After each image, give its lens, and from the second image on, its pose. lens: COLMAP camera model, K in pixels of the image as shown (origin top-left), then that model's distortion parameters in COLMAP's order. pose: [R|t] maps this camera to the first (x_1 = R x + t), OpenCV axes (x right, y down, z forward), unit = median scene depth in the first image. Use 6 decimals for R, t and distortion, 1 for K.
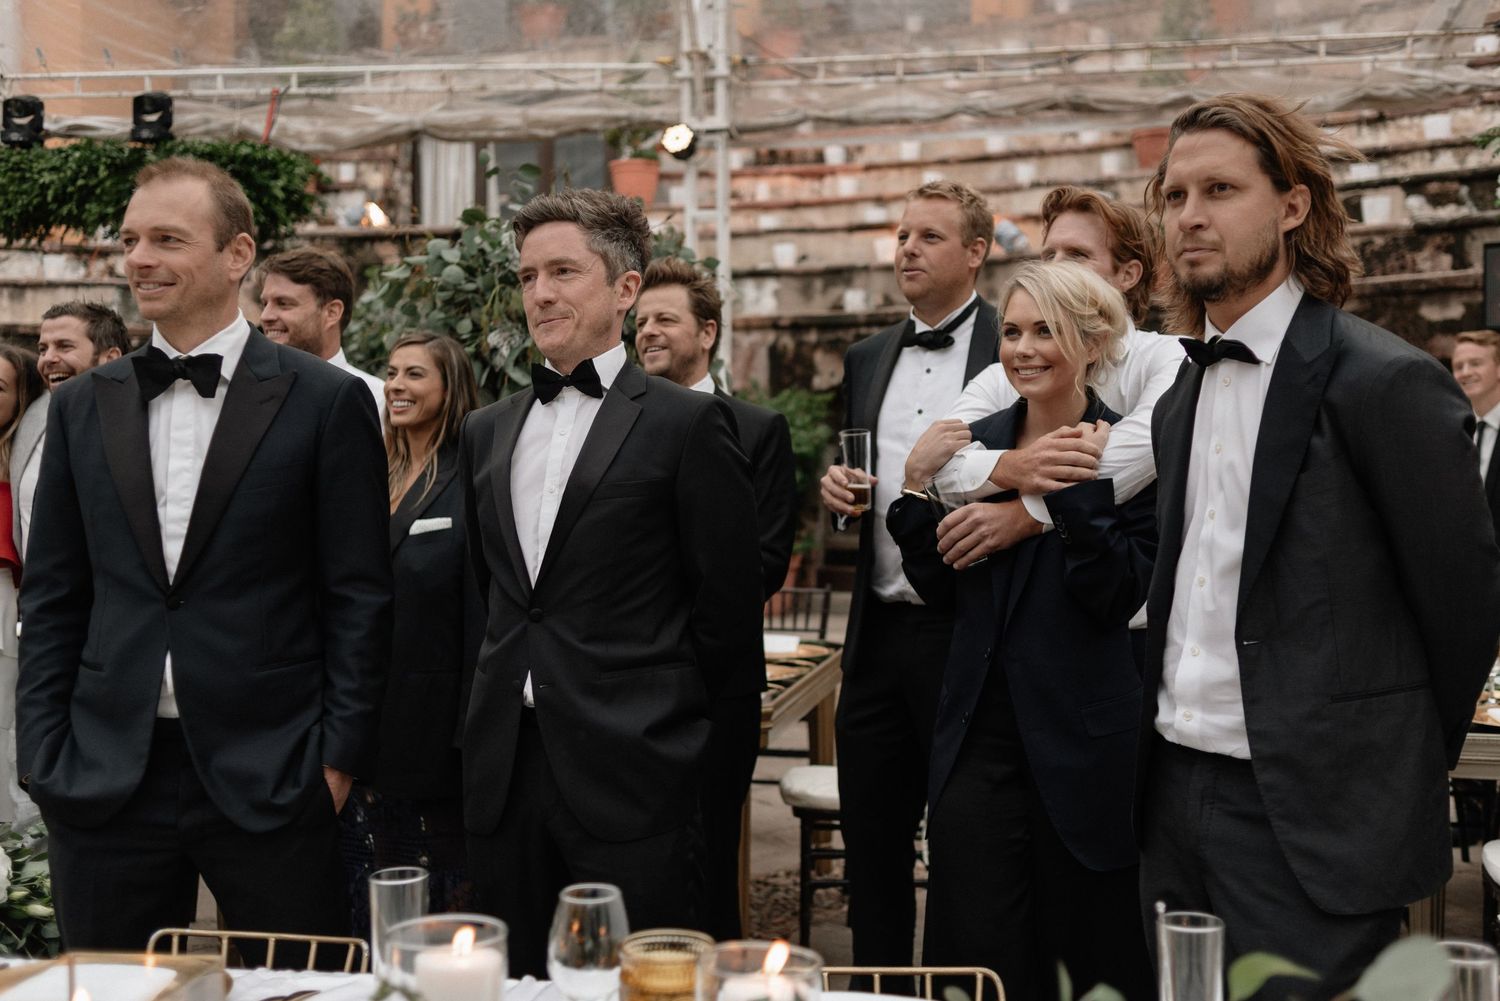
lens RADIAL K [[1660.7, 0, 762.2], [0, 1660.7, 499.6], [0, 0, 1]] dist [0.035159, 0.000000]
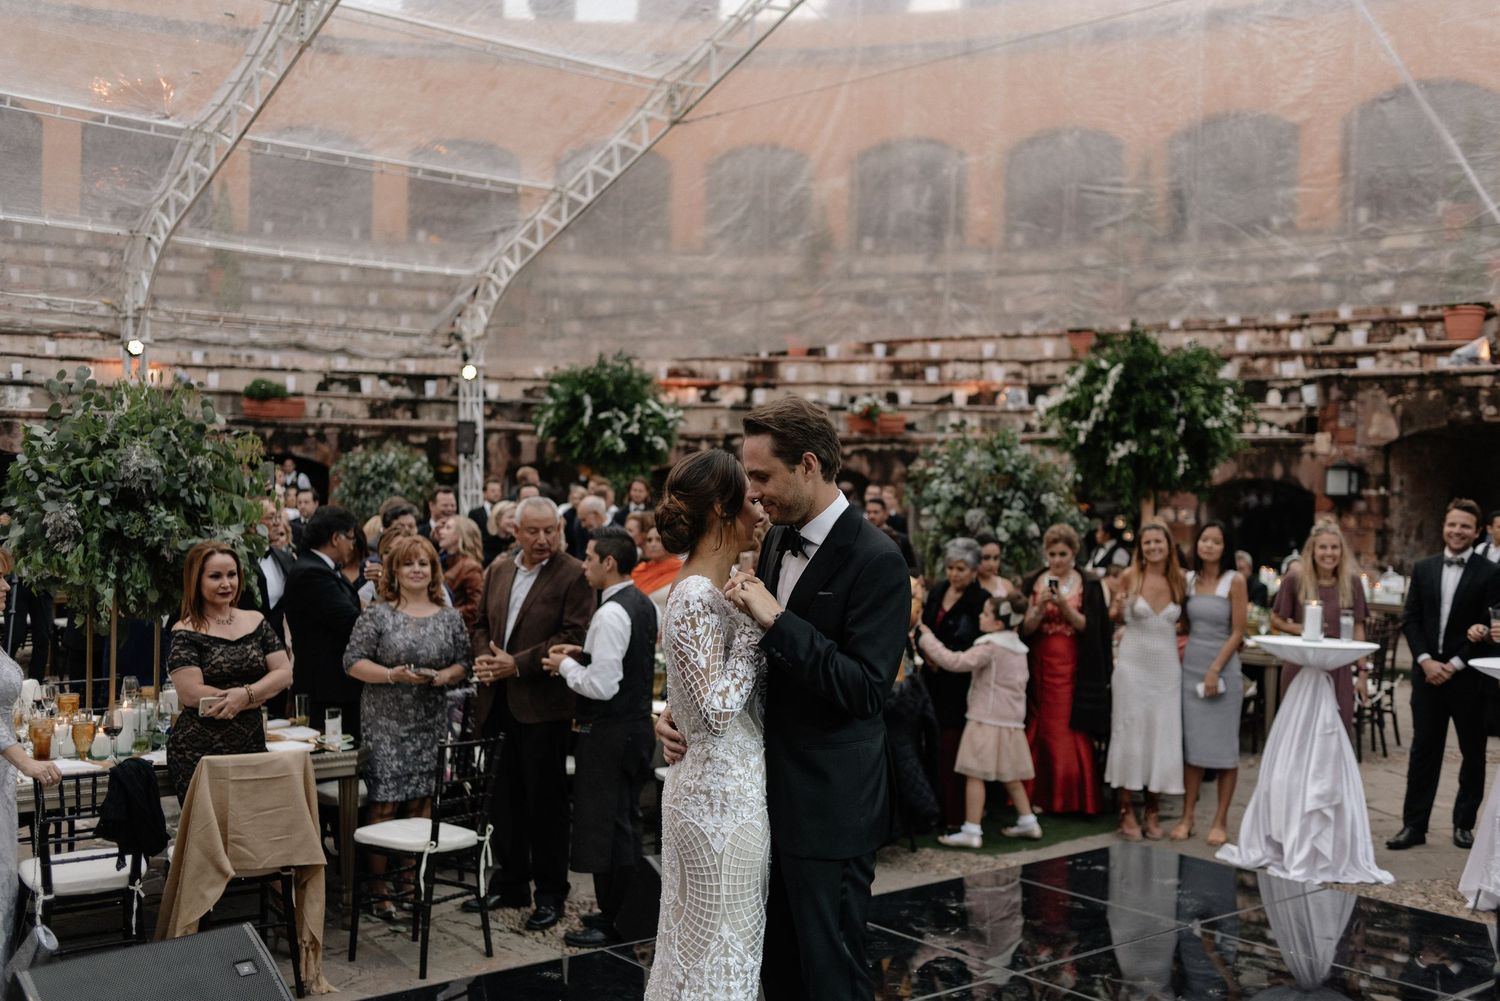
lens RADIAL K [[1499.2, 0, 736.0], [0, 1499.2, 499.1], [0, 0, 1]] dist [0.031401, 0.000000]
pose [[0.643568, 0.000658, 0.765389, -0.976101], [-0.002507, 0.999996, 0.001249, -0.029275], [-0.765385, -0.002722, 0.643567, -0.766436]]
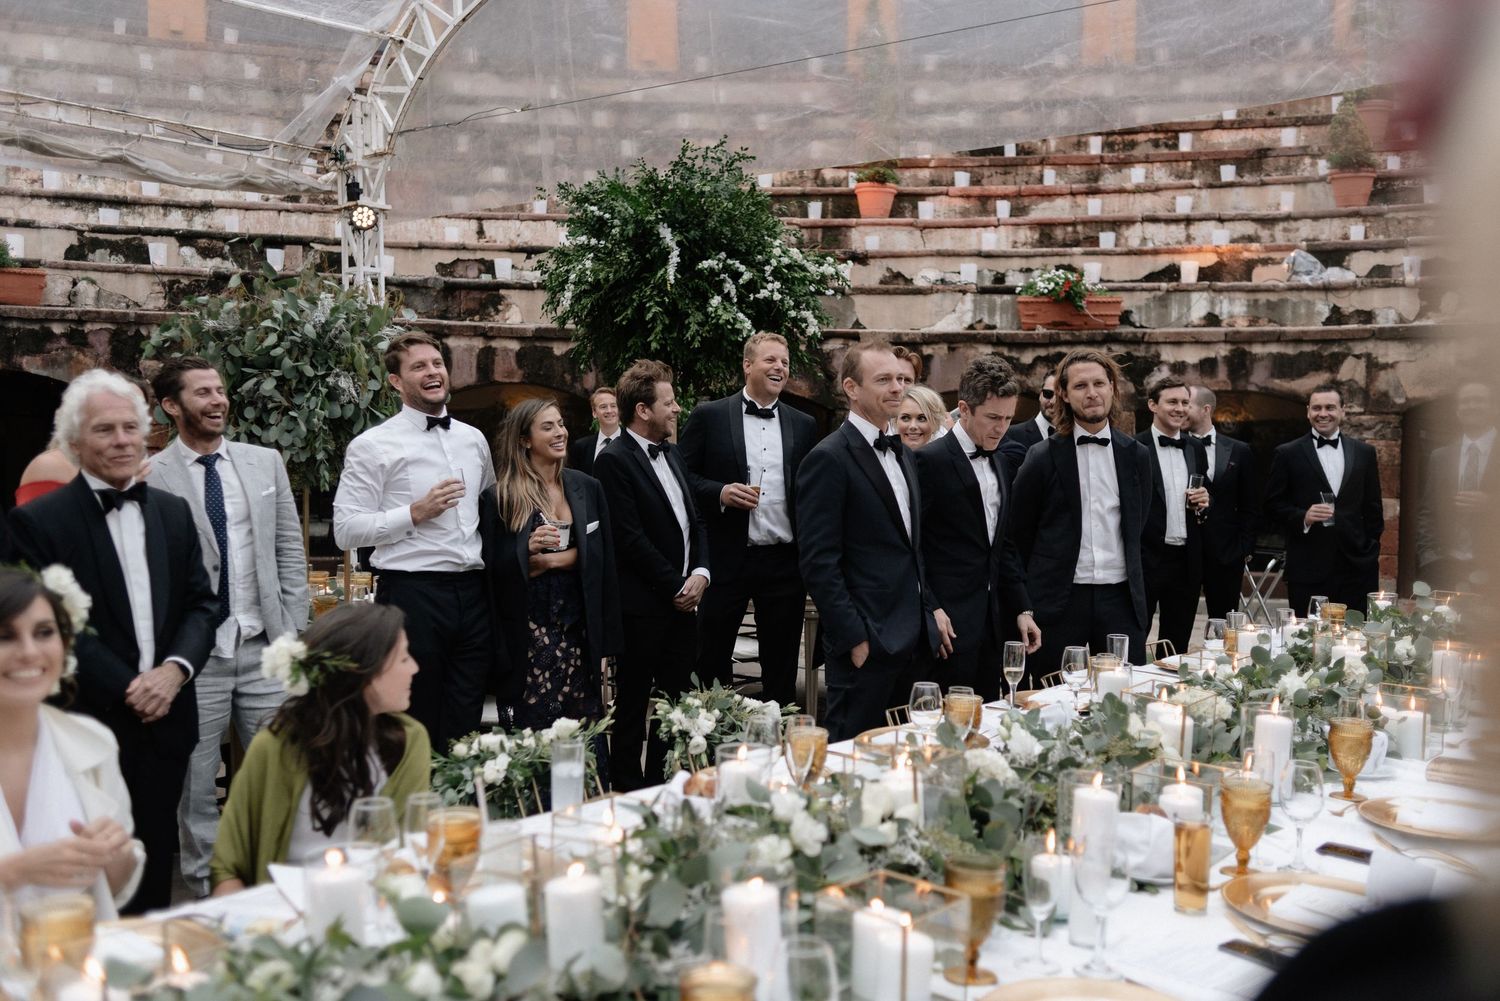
lens RADIAL K [[1499.2, 0, 751.4], [0, 1499.2, 502.3], [0, 0, 1]] dist [0.031401, 0.000000]
pose [[0.509053, -0.028974, 0.860248, -0.452883], [0.011934, 0.999575, 0.026605, -0.010965], [-0.860653, -0.003277, 0.509182, 0.033183]]
